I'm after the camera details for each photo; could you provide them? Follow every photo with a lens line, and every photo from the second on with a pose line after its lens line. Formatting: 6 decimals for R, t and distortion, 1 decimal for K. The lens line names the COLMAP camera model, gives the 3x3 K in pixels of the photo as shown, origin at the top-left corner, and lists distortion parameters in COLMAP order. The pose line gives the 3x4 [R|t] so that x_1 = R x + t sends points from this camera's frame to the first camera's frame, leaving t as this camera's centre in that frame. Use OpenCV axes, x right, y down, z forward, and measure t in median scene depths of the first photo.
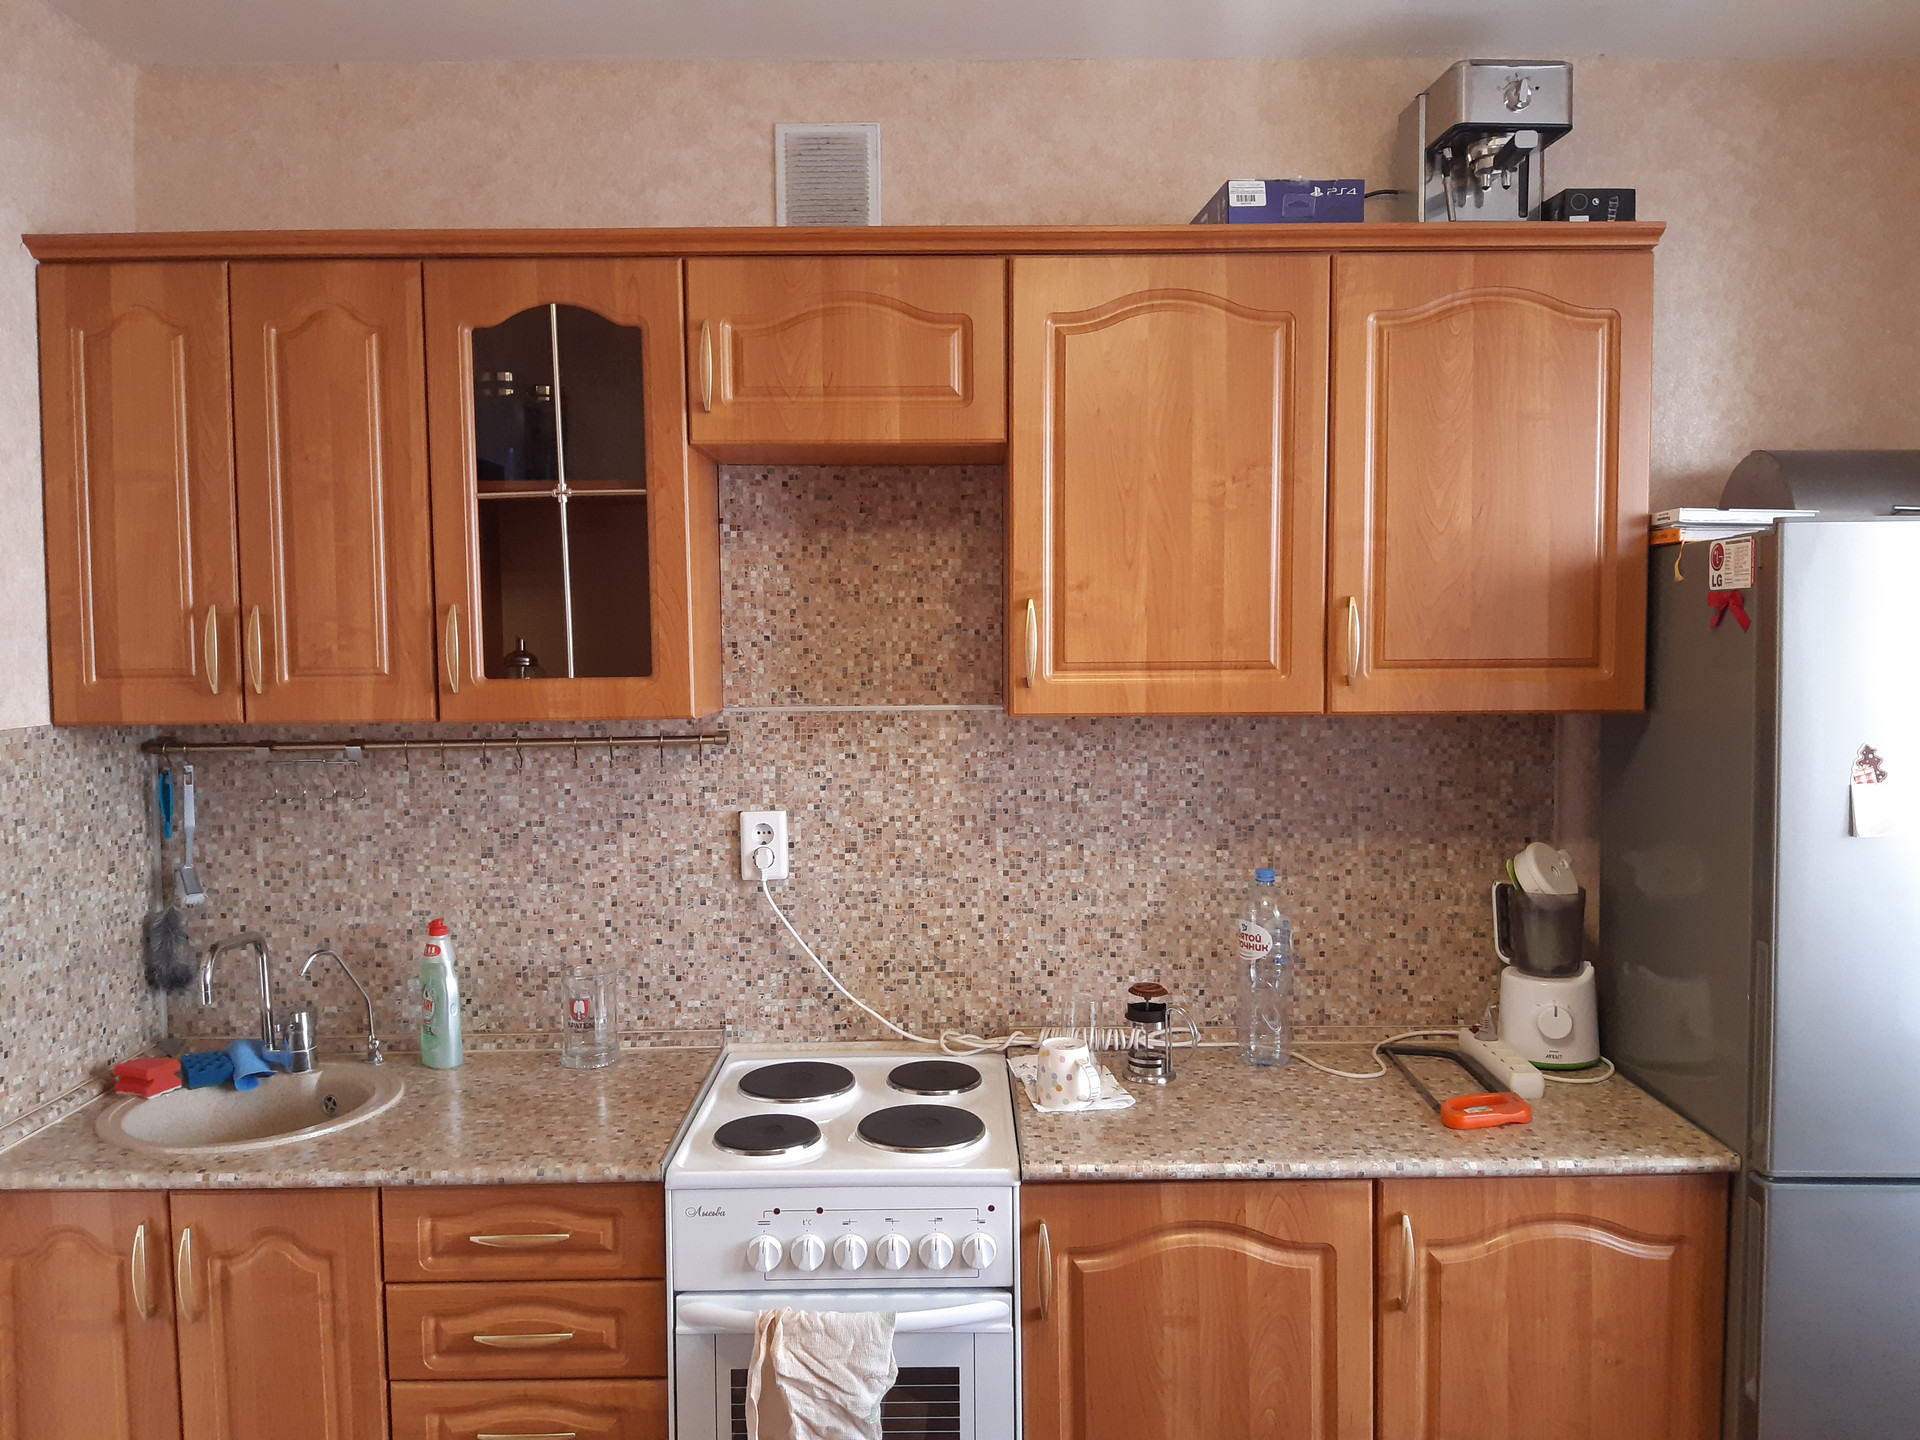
lens RADIAL K [[1367.1, 0, 959.2], [0, 1367.1, 726.7], [0, 0, 1]] dist [0.014090, -0.017290]
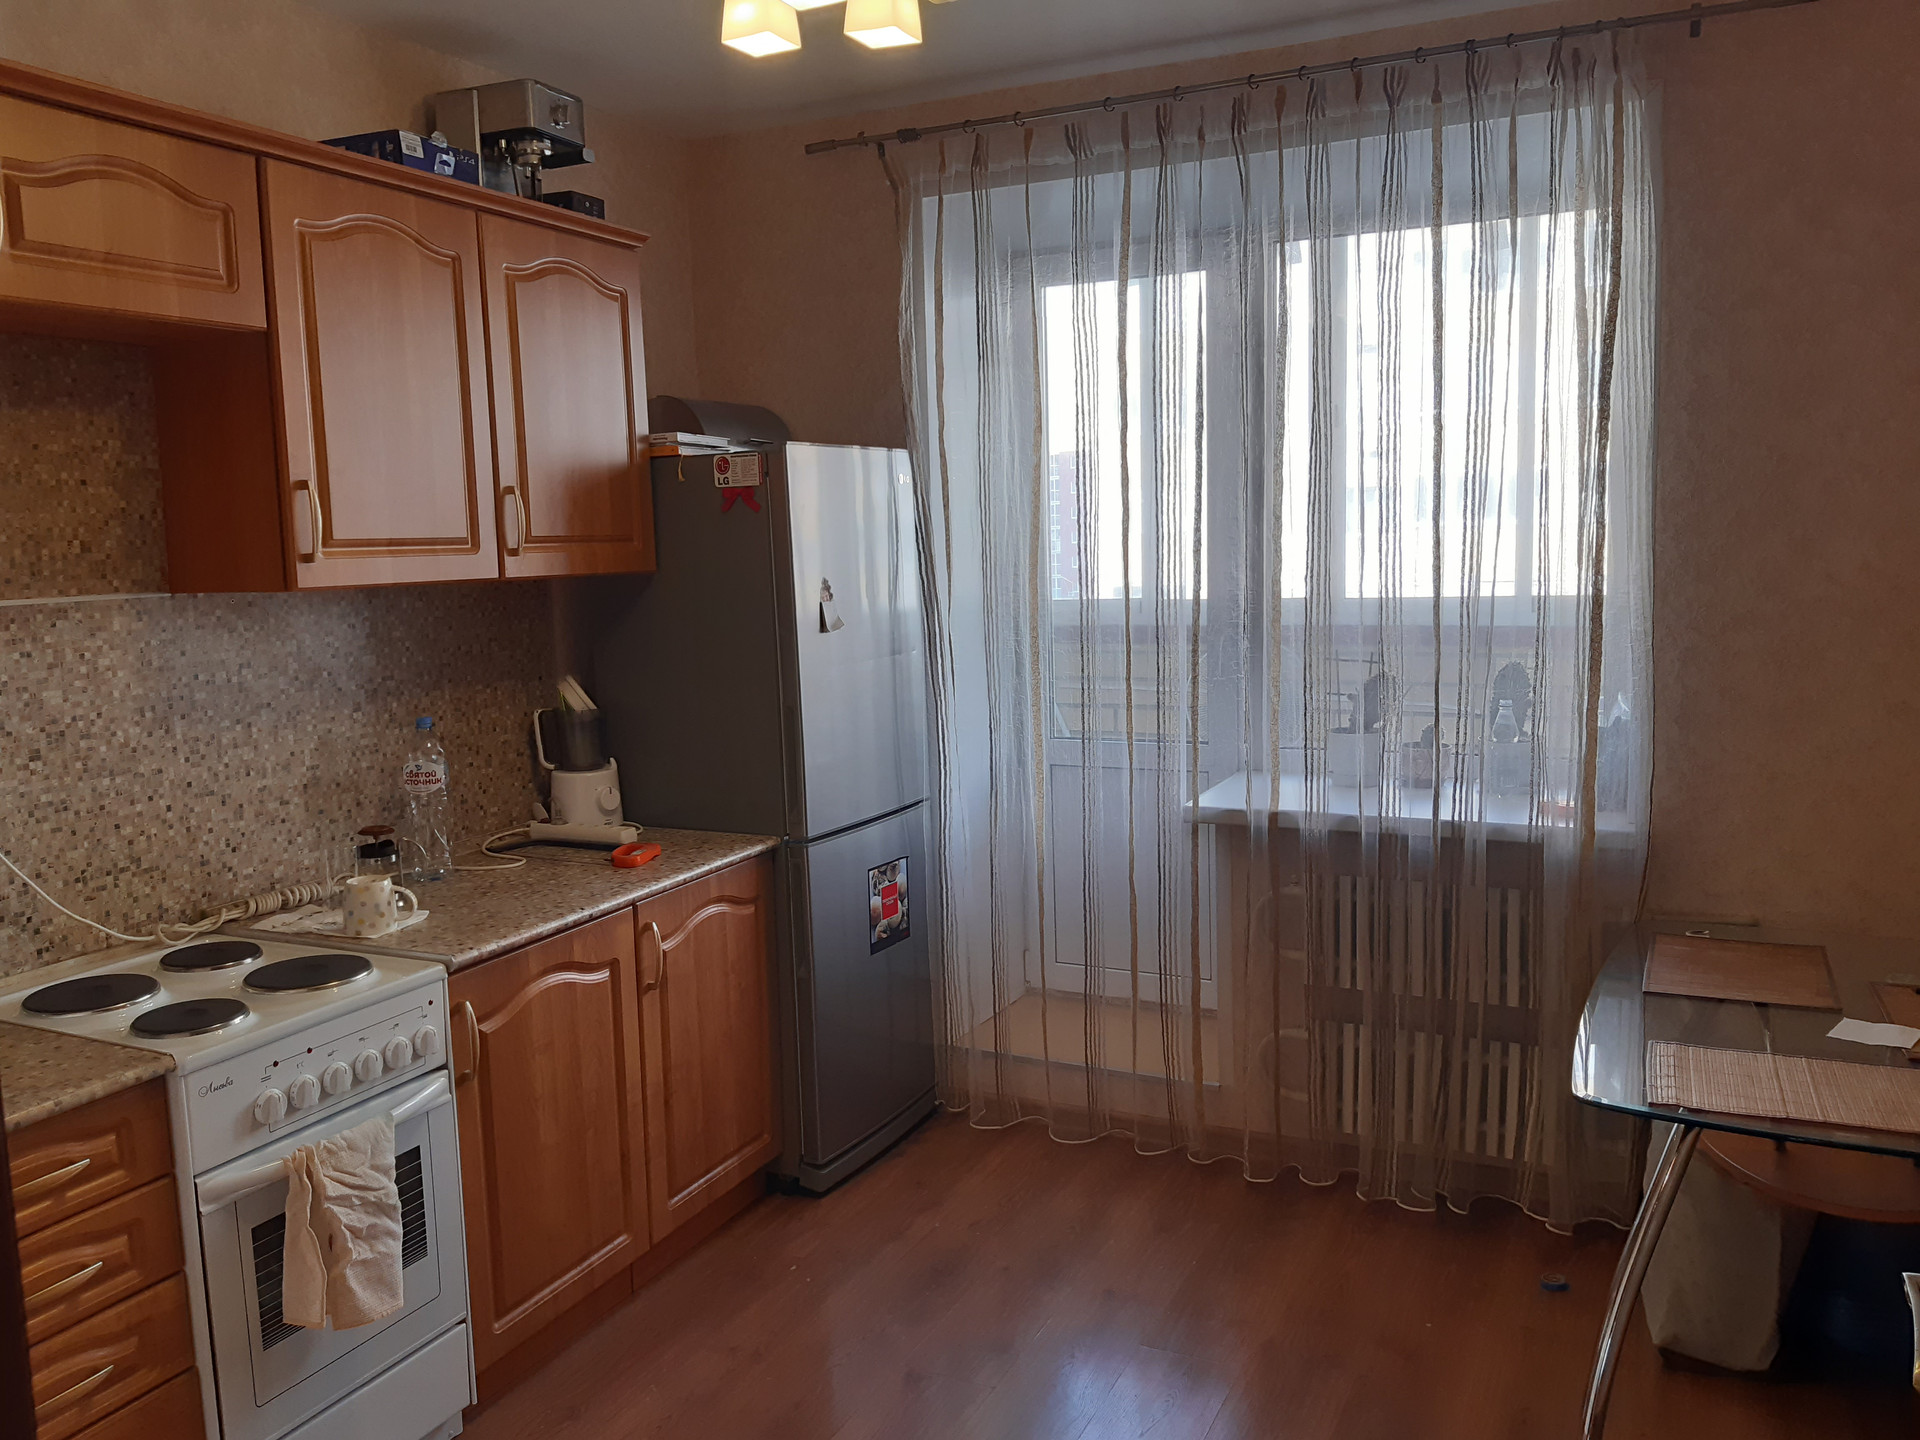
lens RADIAL K [[1498.0, 0, 946.3], [0, 1498.0, 700.0], [0, 0, 1]] dist [0.057302, -0.113645]
pose [[0.453552, -0.108675, 0.884579, -0.693925], [0.068887, 0.993843, 0.086778, 0.006751], [-0.888564, 0.021578, 0.458246, -0.001301]]
